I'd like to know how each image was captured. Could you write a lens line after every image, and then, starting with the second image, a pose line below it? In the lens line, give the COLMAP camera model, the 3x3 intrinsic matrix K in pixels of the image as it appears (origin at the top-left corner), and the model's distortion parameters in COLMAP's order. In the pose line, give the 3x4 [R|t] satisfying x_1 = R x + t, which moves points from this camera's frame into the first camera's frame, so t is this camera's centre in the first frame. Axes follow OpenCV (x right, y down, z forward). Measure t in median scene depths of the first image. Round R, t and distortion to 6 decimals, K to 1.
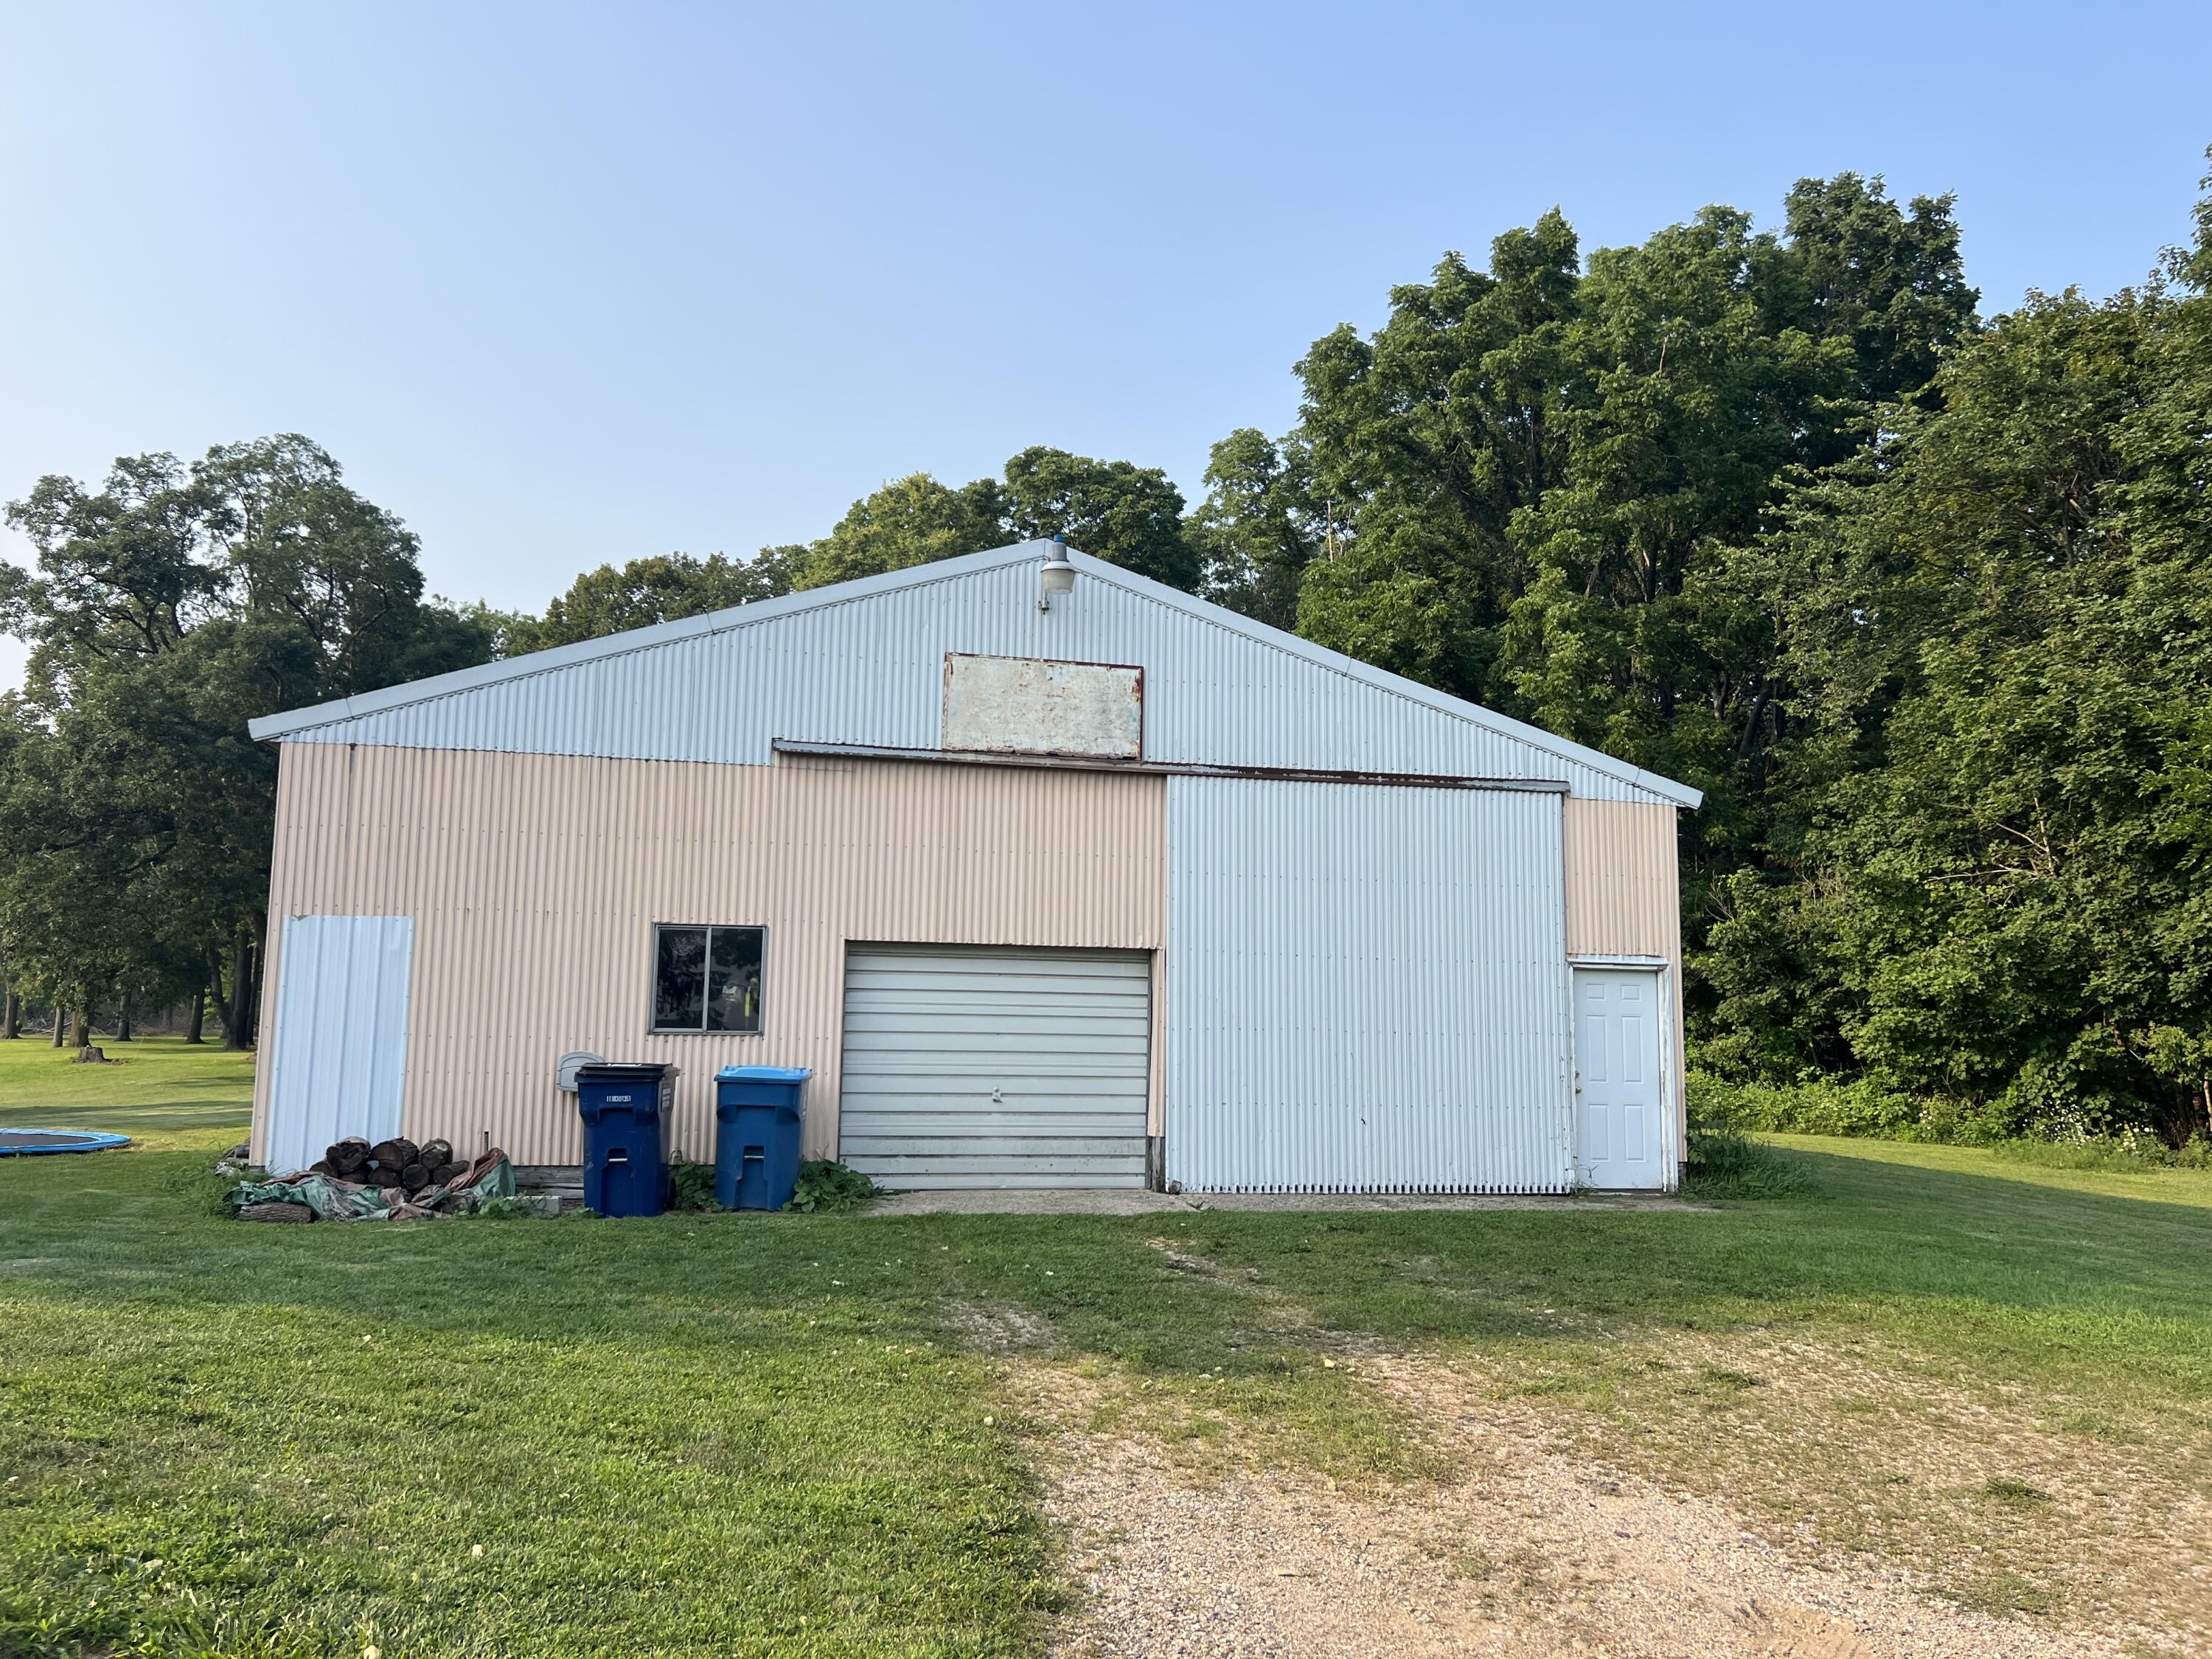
lens RADIAL K [[1647.3, 0, 1106.0], [0, 1647.3, 829.5], [0, 0, 1]] dist [0.065346, -0.130709]
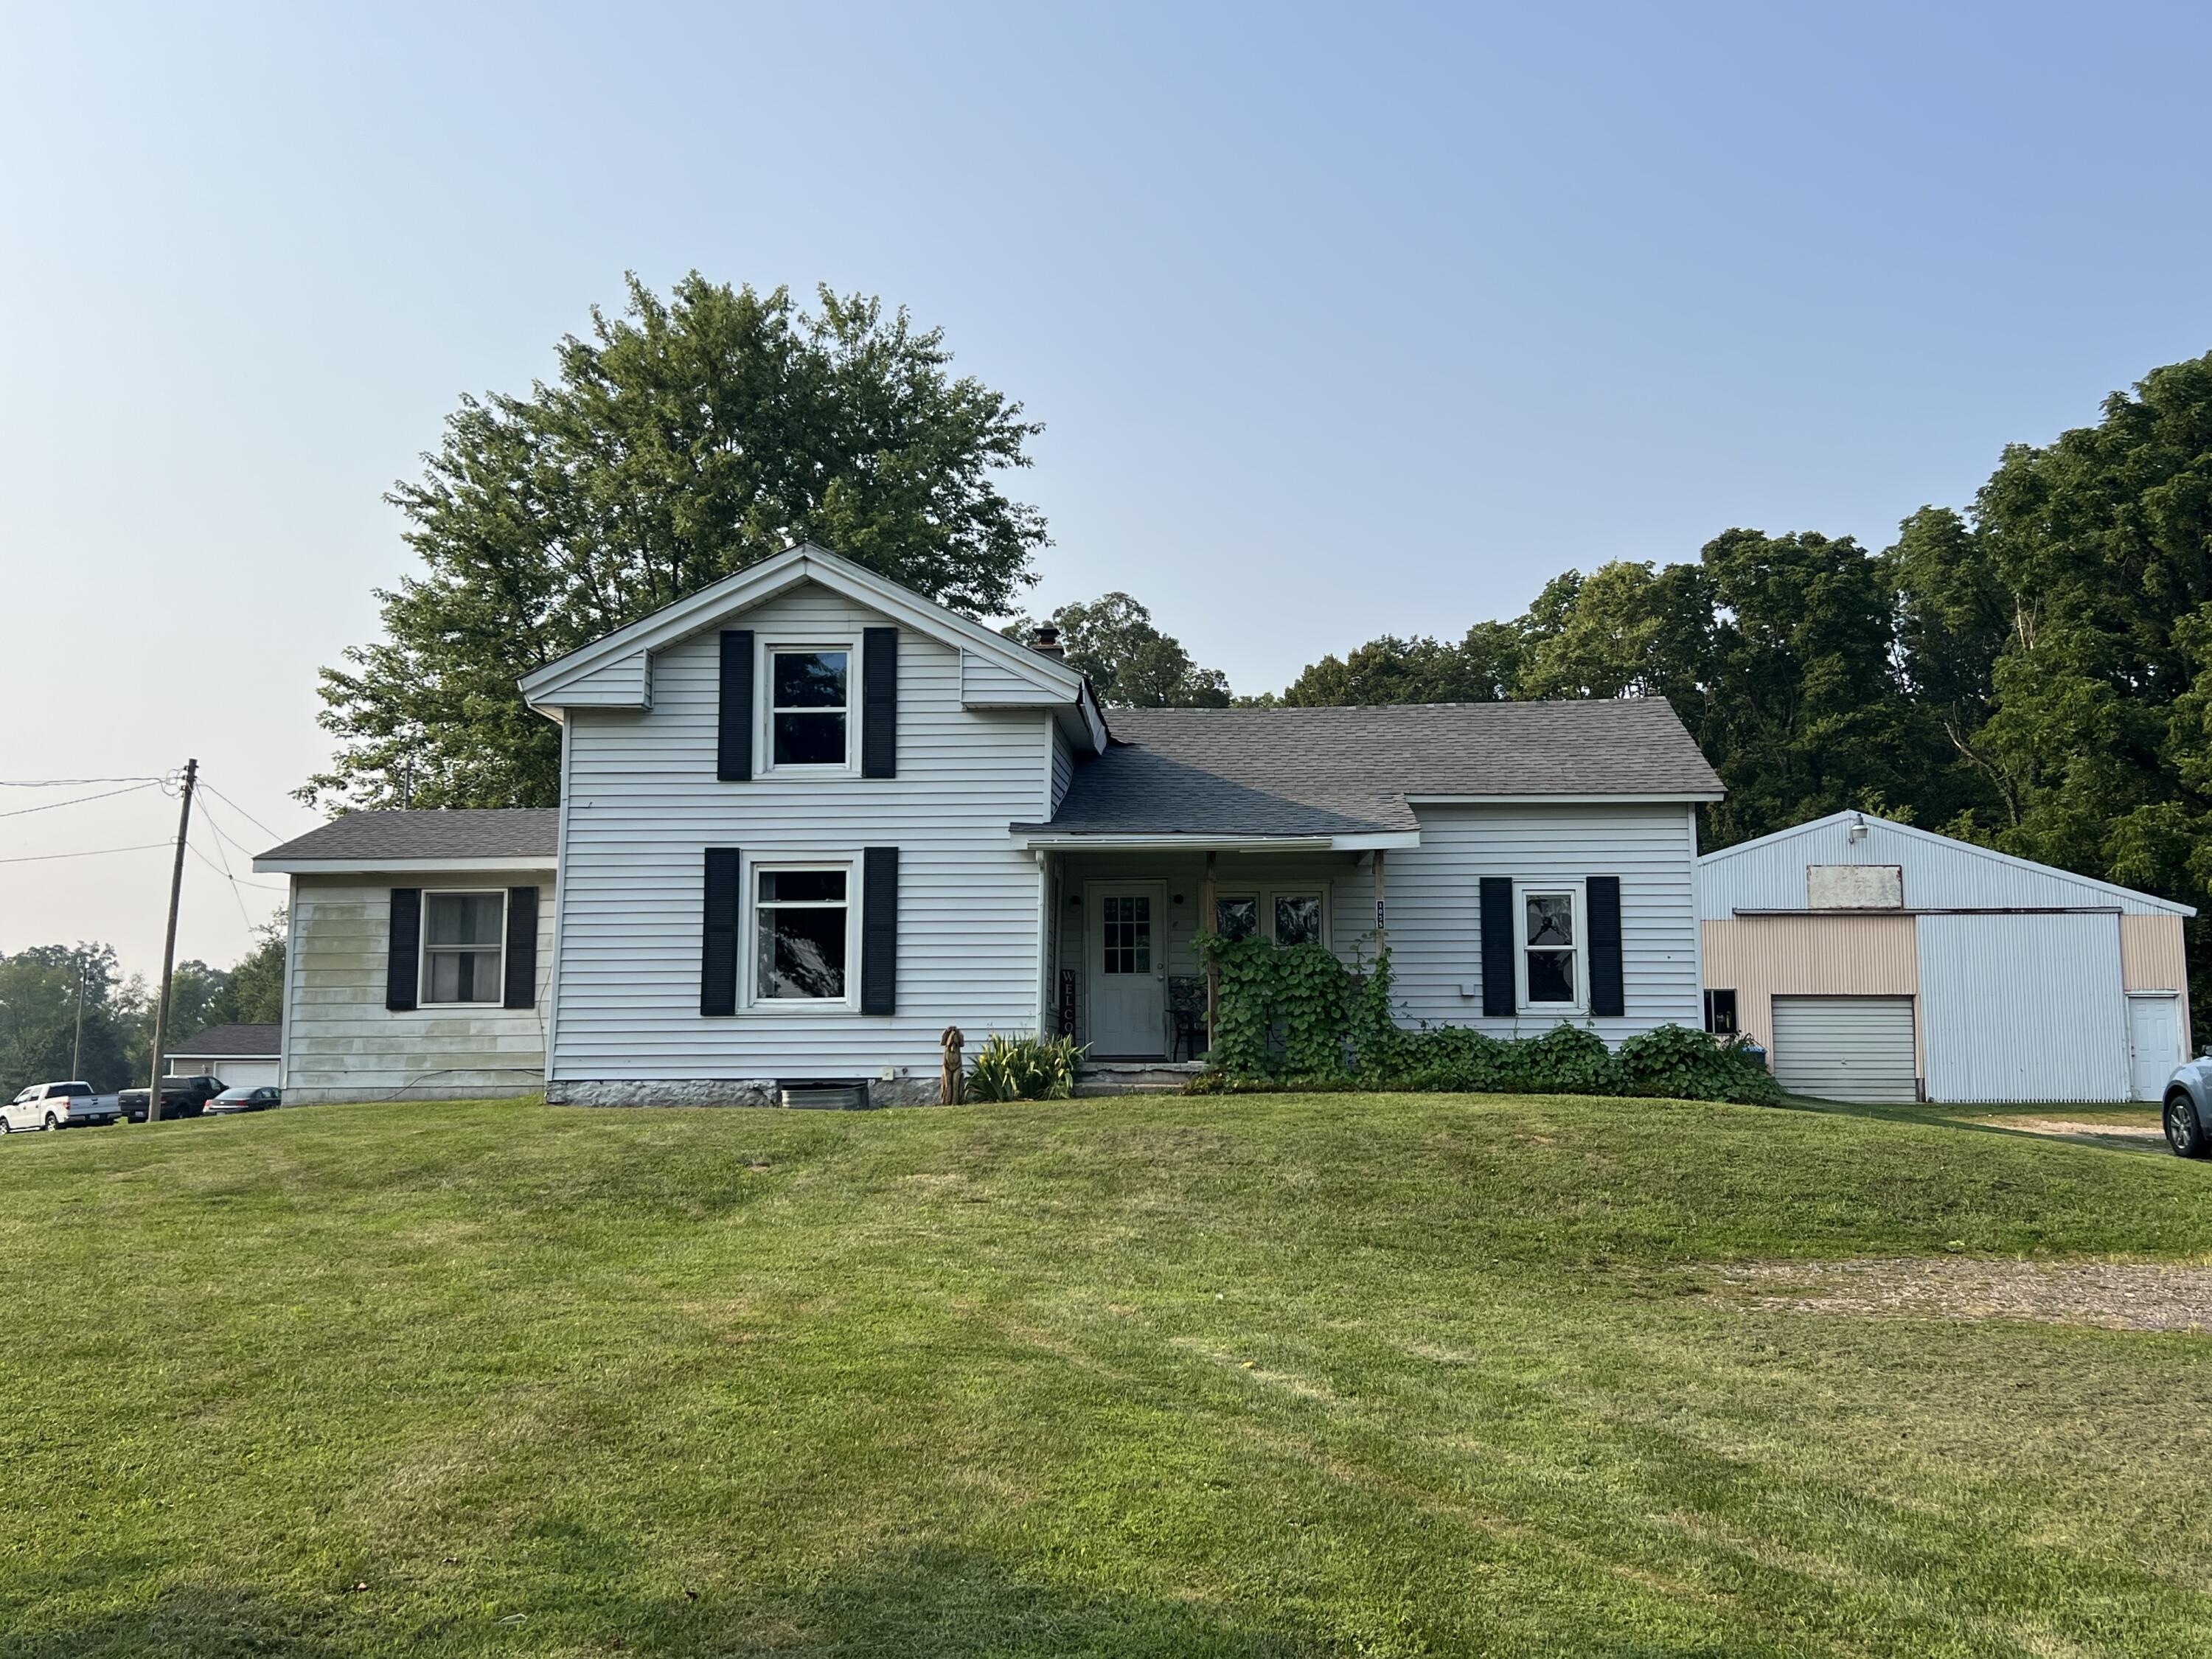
lens RADIAL K [[2383.8, 0, 1106.2], [0, 2383.8, 837.7], [0, 0, 1]] dist [0.096413, 0.011922]
pose [[0.966989, -0.050986, -0.249664, -0.080817], [0.054127, 0.998518, 0.005726, -0.086393], [0.249002, -0.019050, 0.968316, -0.966374]]
